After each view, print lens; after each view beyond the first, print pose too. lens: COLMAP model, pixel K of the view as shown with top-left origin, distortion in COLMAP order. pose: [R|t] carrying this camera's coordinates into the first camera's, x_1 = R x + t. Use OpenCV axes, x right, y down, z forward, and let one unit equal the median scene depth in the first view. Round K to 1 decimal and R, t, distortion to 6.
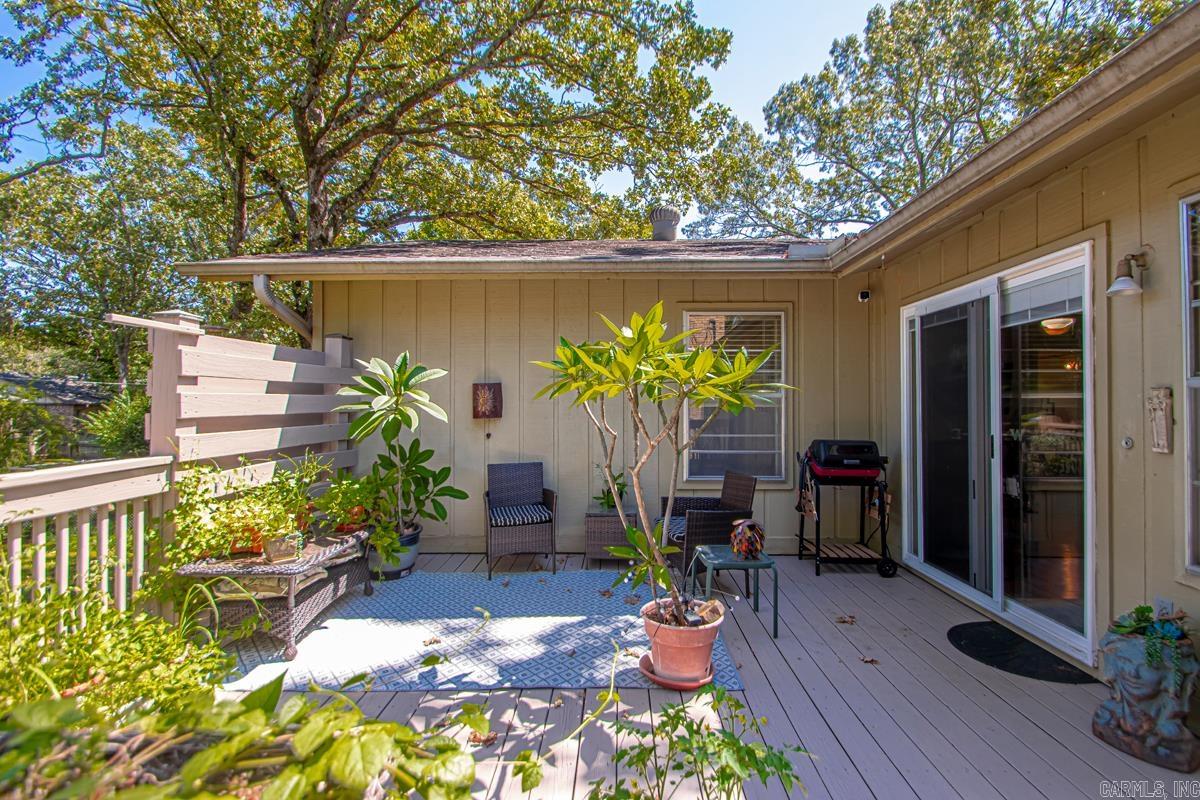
lens RADIAL K [[548.3, 0, 606.8], [0, 548.3, 418.9], [0, 0, 1]] dist [0.014440, -0.015117]
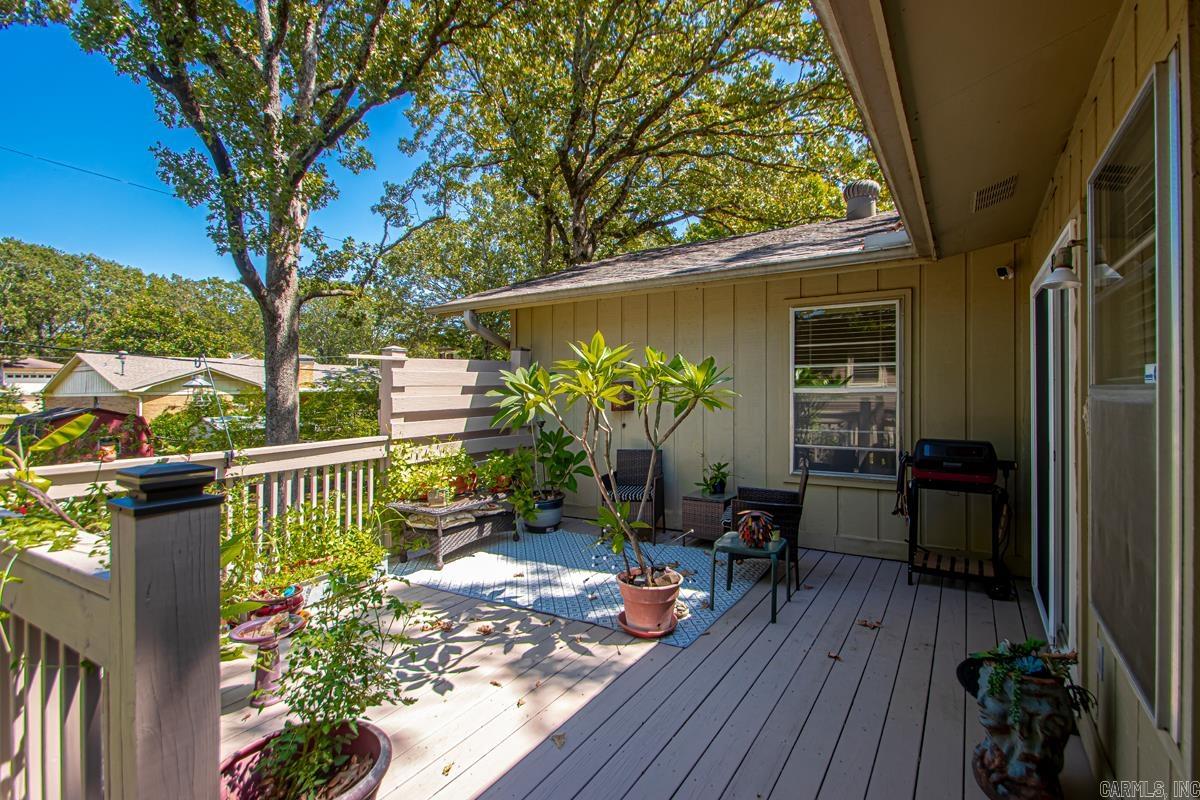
lens RADIAL K [[557.6, 0, 606.1], [0, 557.6, 406.4], [0, 0, 1]] dist [0.010583, -0.000008]
pose [[0.863689, 0.005463, -0.503996, 0.537830], [-0.001583, 0.999966, 0.008128, -0.030708], [0.504023, -0.006222, 0.863668, -0.098959]]
